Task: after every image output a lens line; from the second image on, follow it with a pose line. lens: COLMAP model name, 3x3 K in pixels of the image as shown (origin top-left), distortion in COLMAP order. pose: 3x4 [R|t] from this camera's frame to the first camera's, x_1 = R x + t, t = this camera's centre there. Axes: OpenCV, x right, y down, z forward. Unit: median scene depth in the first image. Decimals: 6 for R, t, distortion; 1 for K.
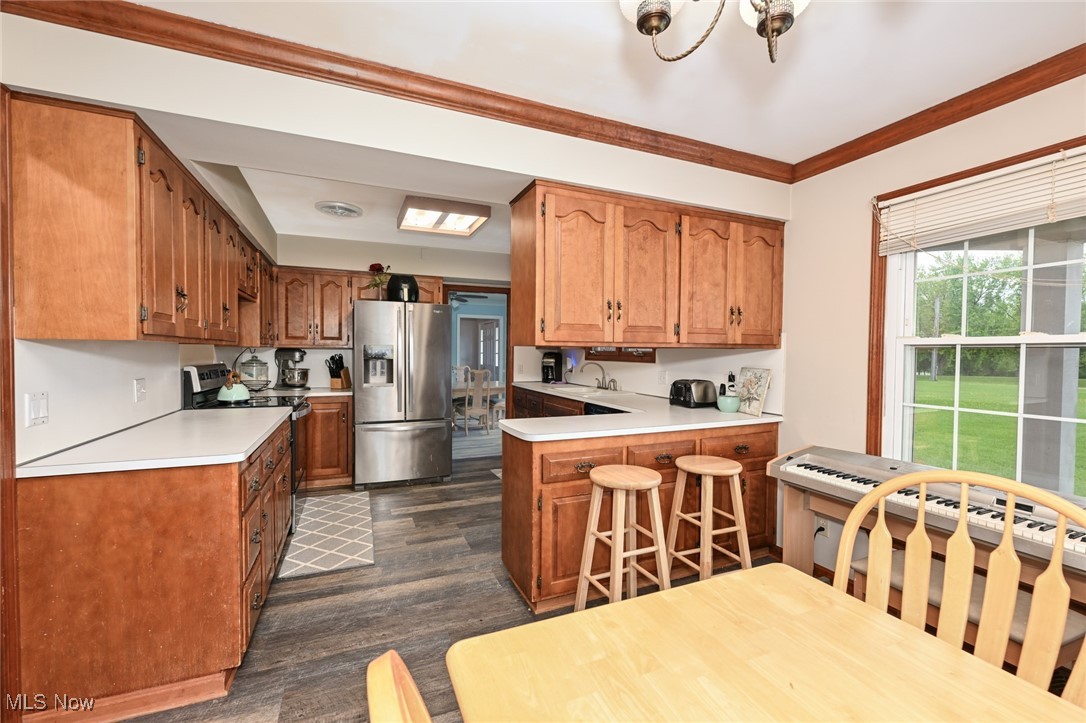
lens RADIAL K [[454.7, 0, 545.3], [0, 454.7, 362.7], [0, 0, 1]] dist [-0.000230, -0.000029]
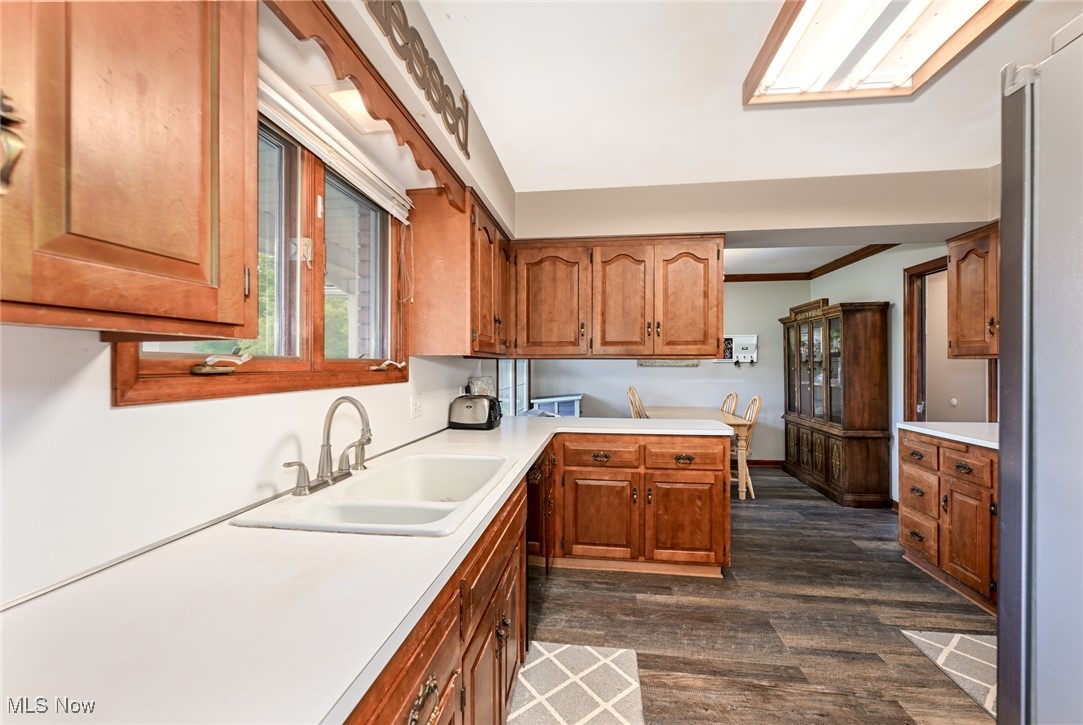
lens RADIAL K [[465.6, 0, 543.1], [0, 465.6, 364.4], [0, 0, 1]] dist [0.000088, 0.000121]
pose [[-0.863435, -0.004650, 0.504439, -0.273473], [0.006777, 0.999760, 0.020816, -0.046422], [-0.504415, 0.021392, -0.863196, 2.222187]]
